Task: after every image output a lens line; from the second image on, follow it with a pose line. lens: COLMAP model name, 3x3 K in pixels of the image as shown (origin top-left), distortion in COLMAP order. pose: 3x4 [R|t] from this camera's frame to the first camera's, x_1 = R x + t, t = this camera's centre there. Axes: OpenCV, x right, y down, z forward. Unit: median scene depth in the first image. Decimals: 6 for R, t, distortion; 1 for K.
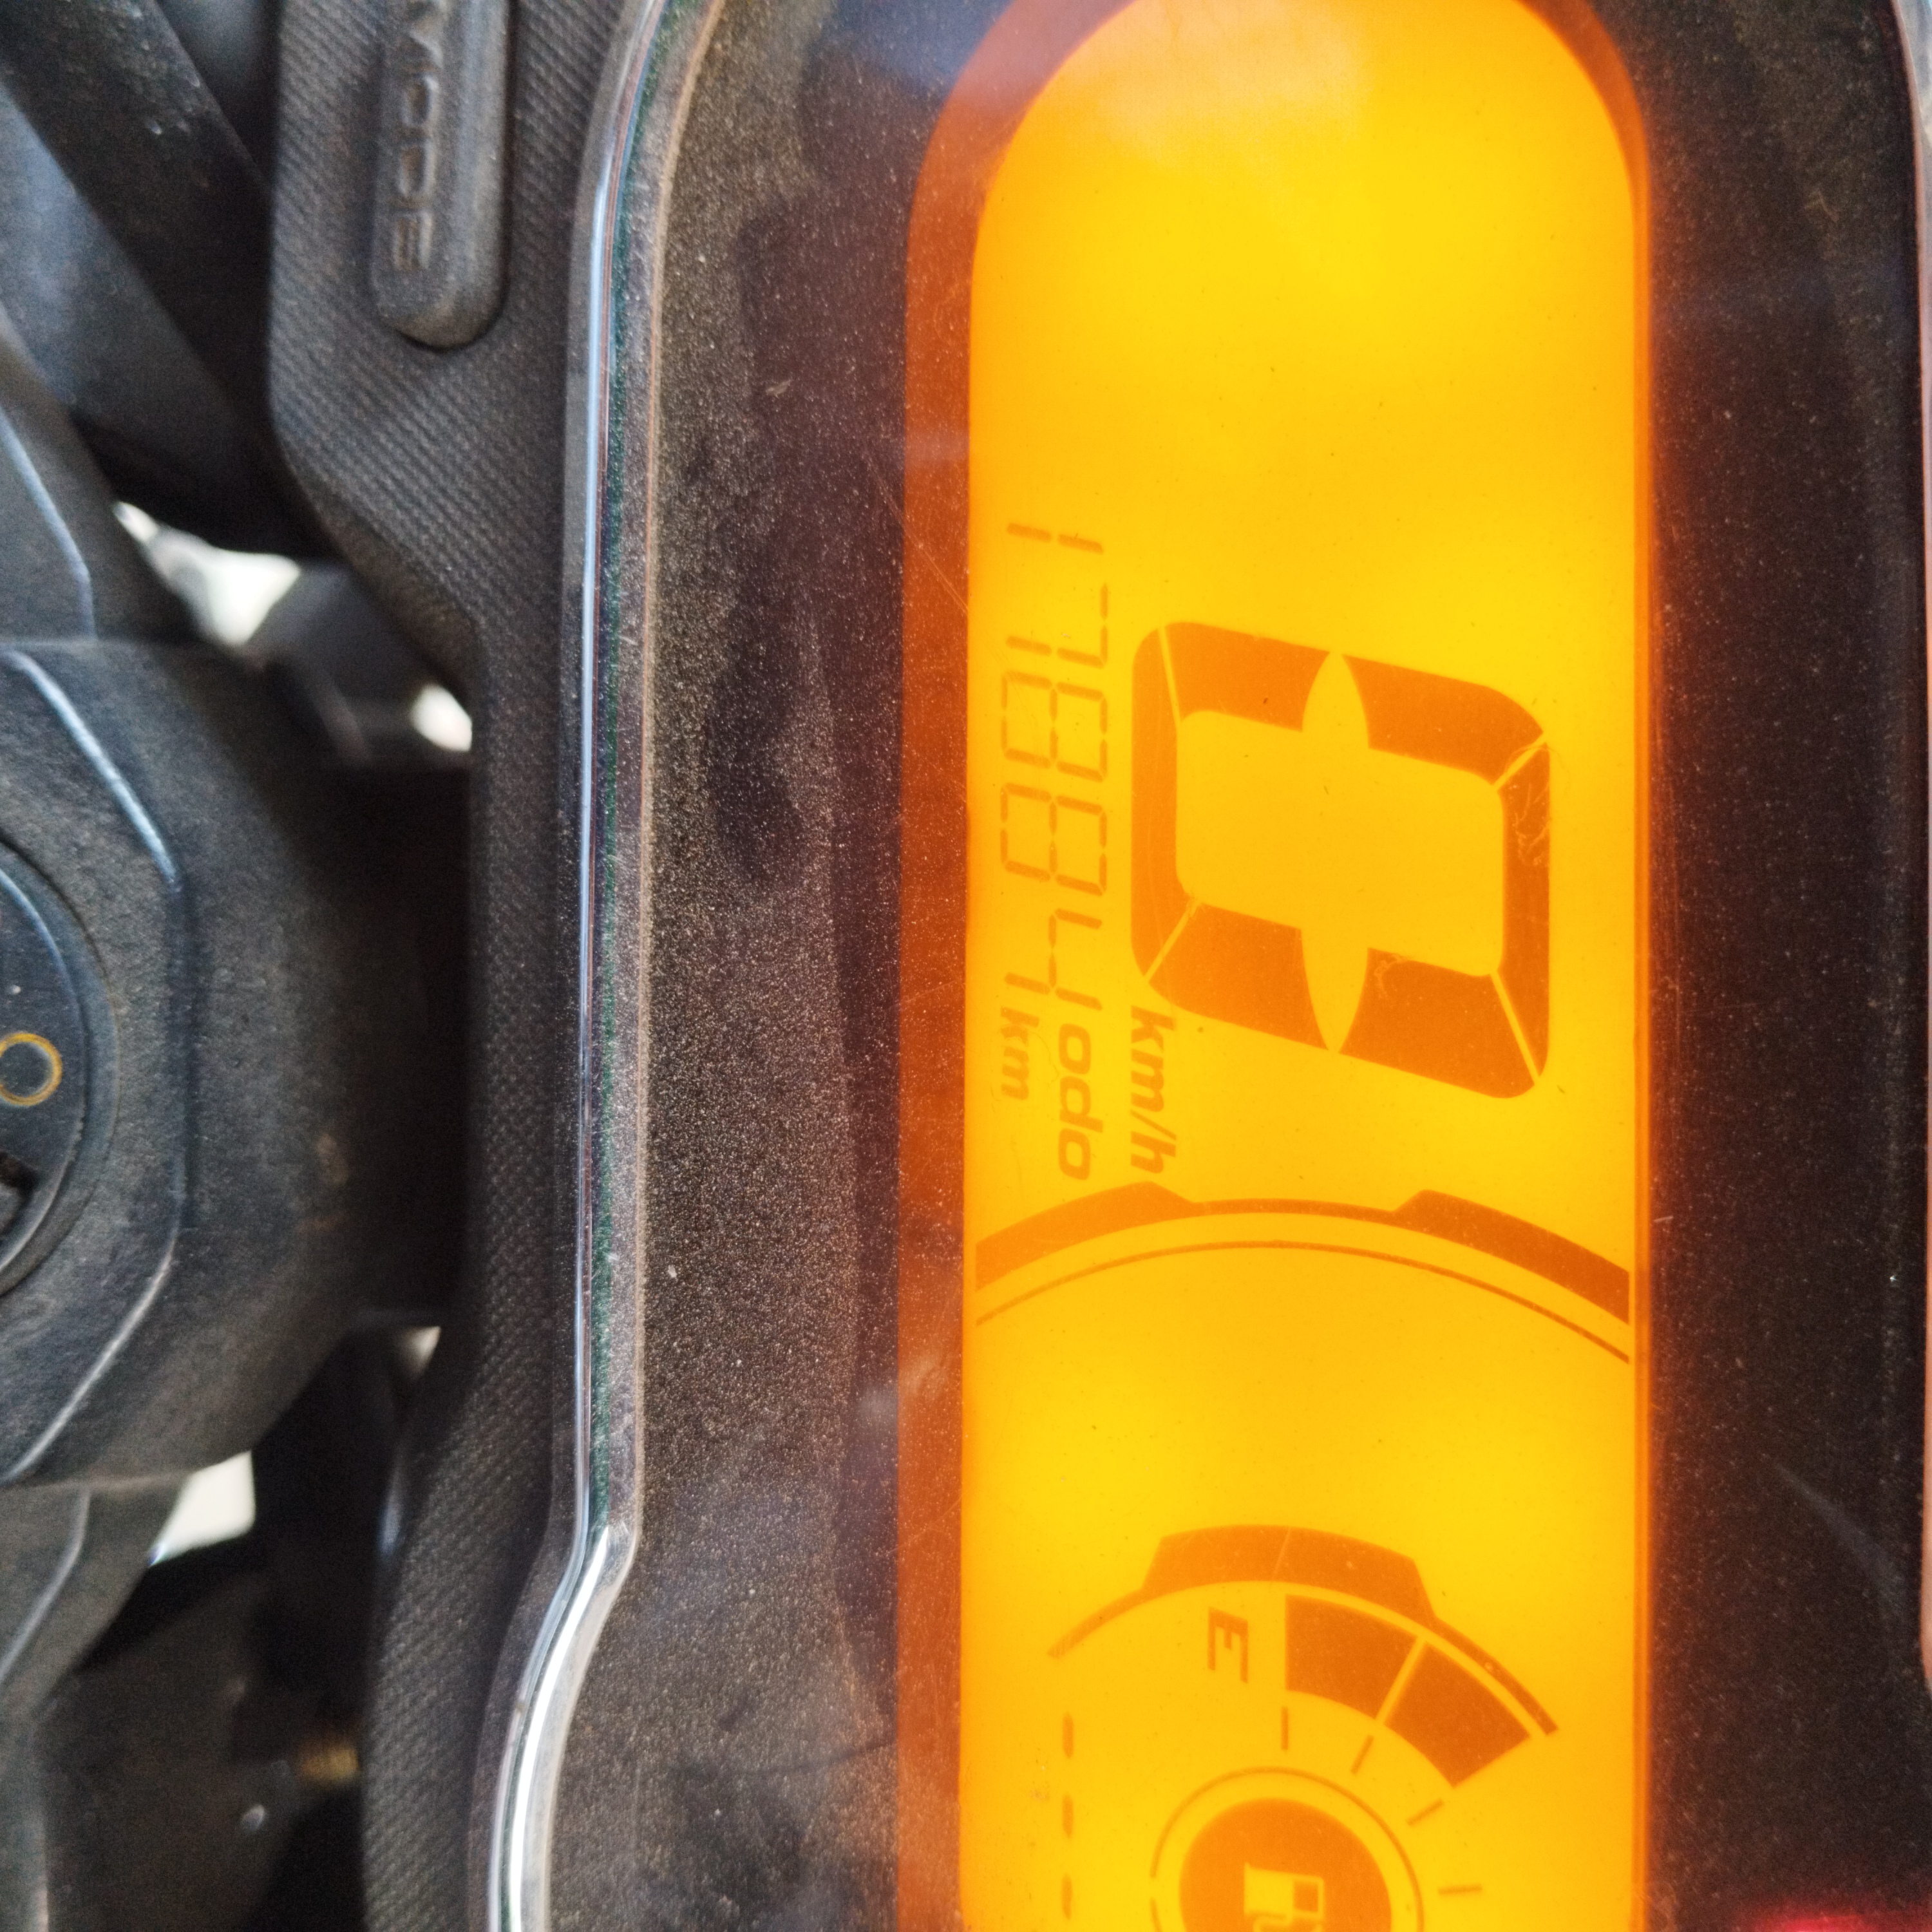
lens RADIAL K [[2172.9, 0, 979.5], [0, 2172.9, 956.2], [0, 0, 1]] dist [0.076616, -0.128648]
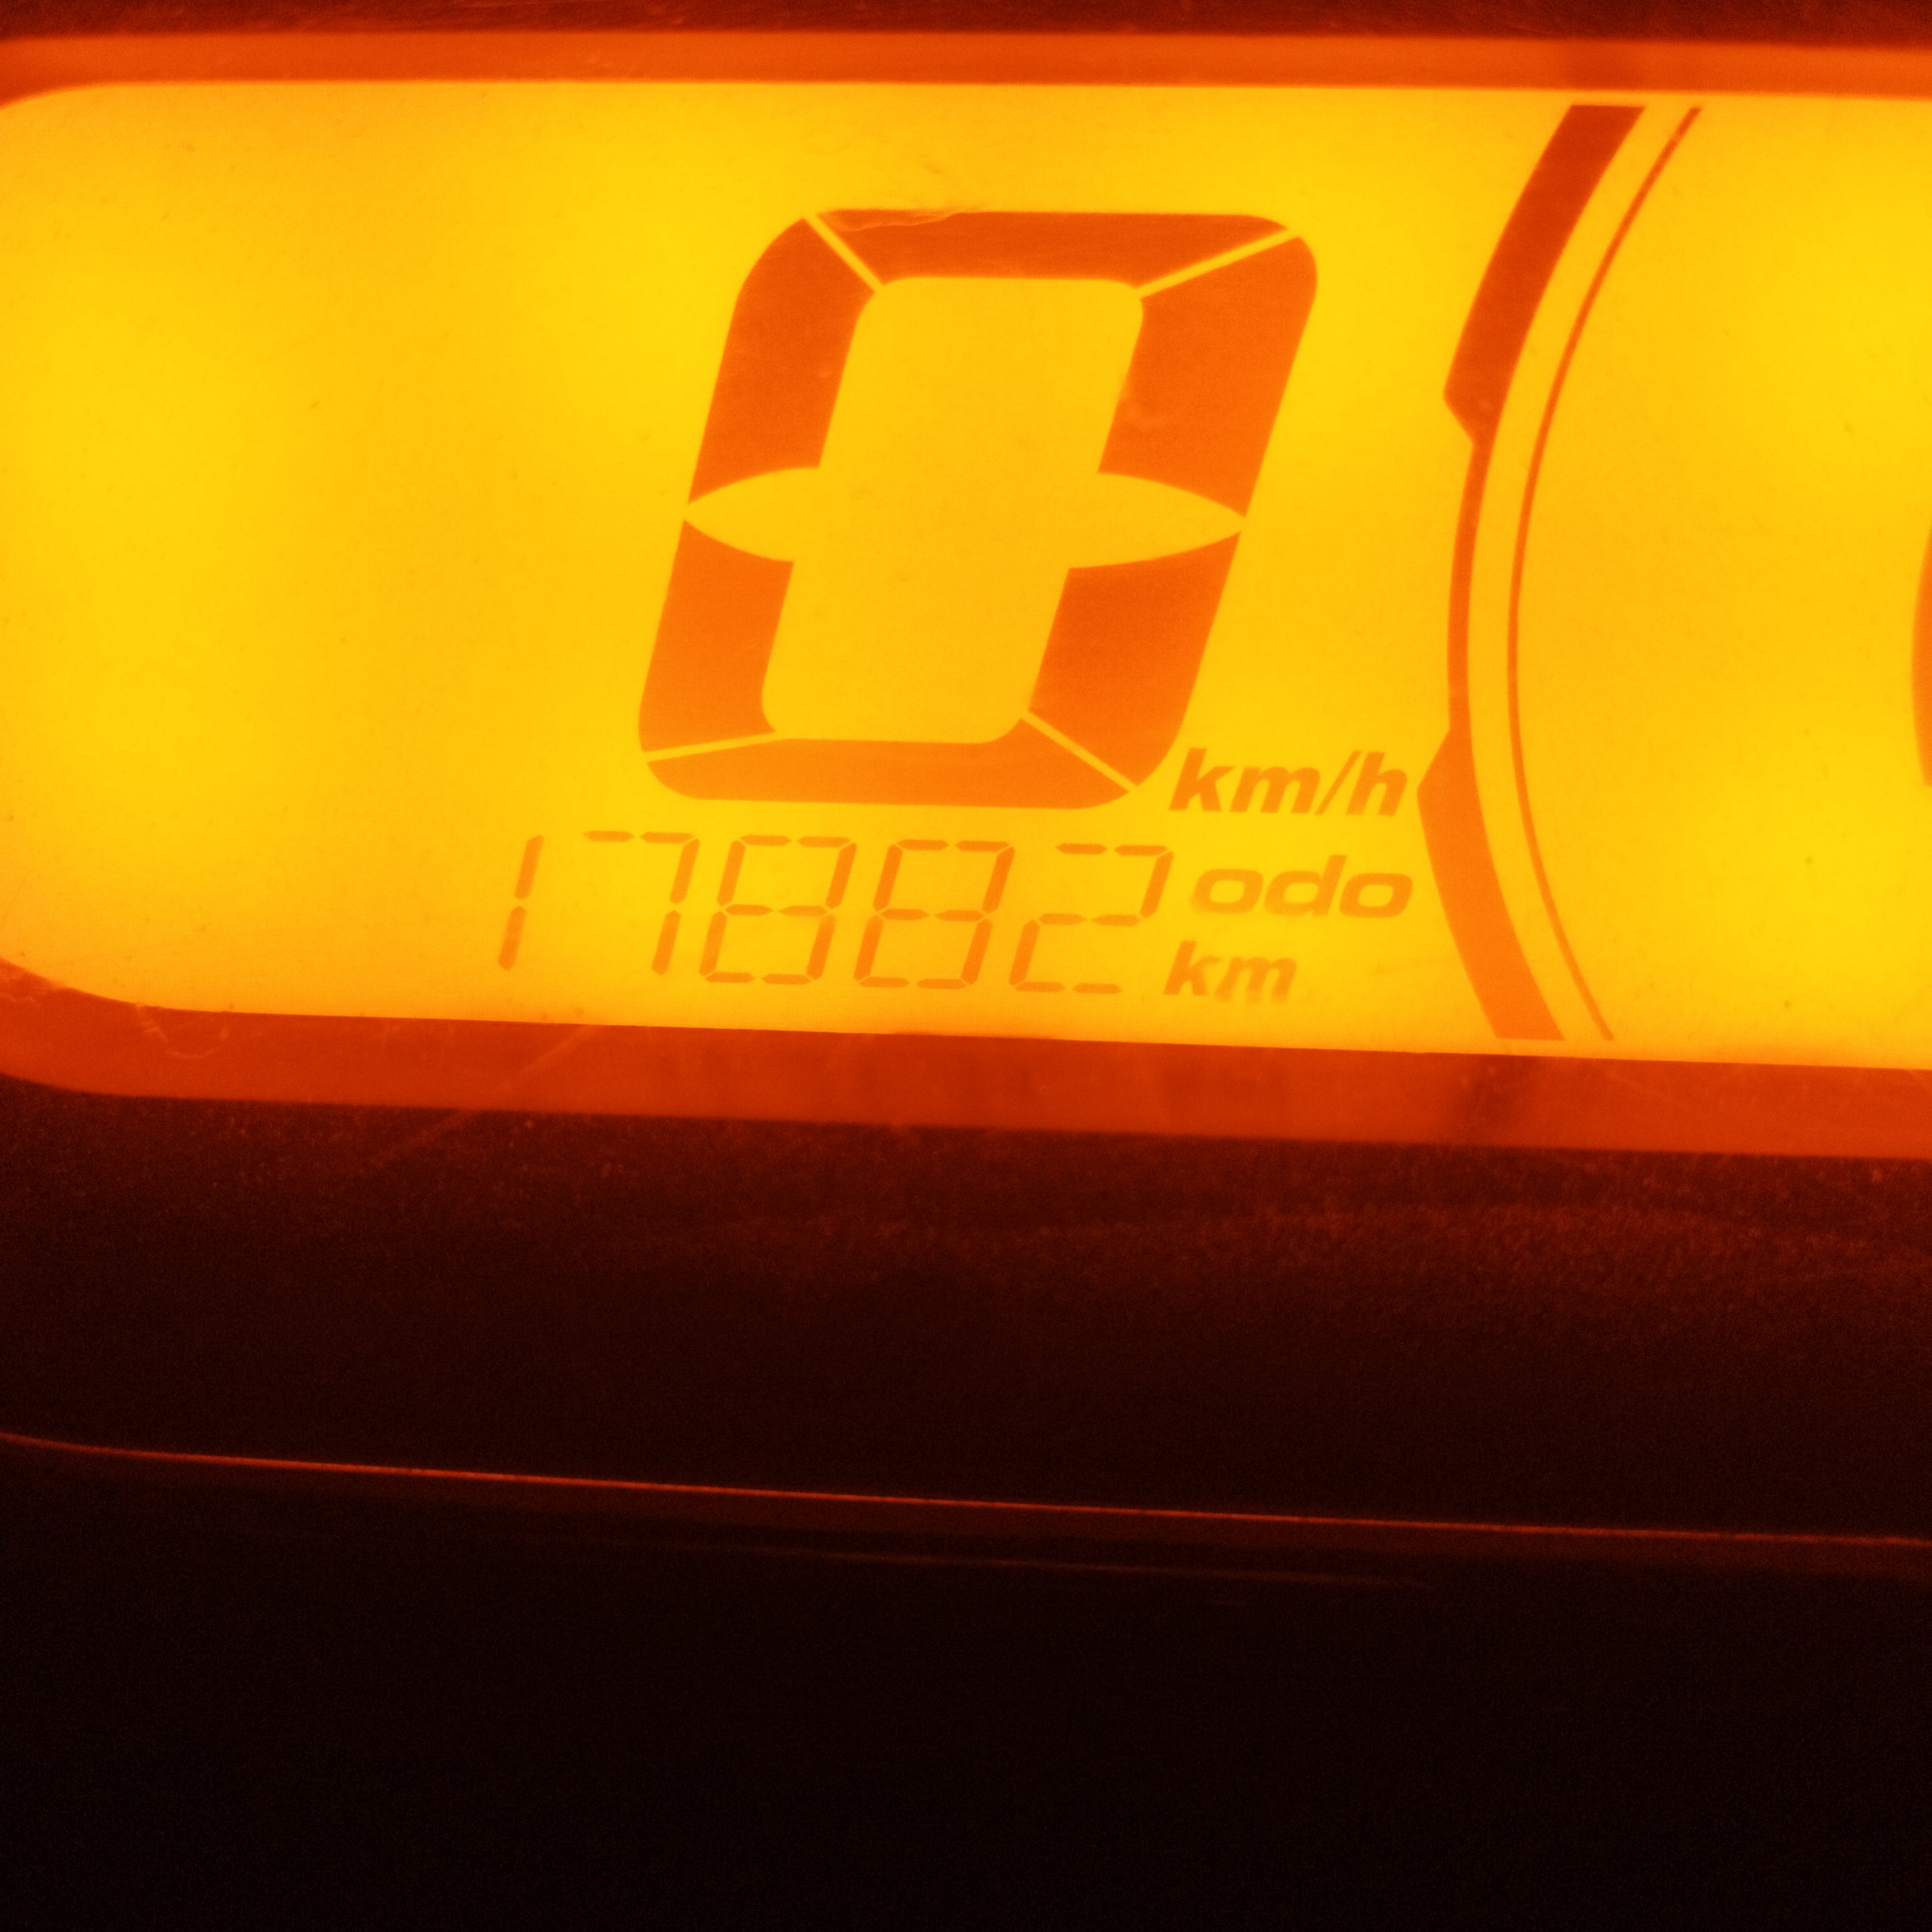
lens RADIAL K [[2172.9, 0, 979.5], [0, 2172.9, 956.2], [0, 0, 1]] dist [0.076616, -0.128648]
pose [[0.026827, -0.998554, 0.046588, -0.013115], [0.998912, 0.025000, -0.039362, -0.010211], [0.038140, 0.047593, 0.998138, 0.285215]]
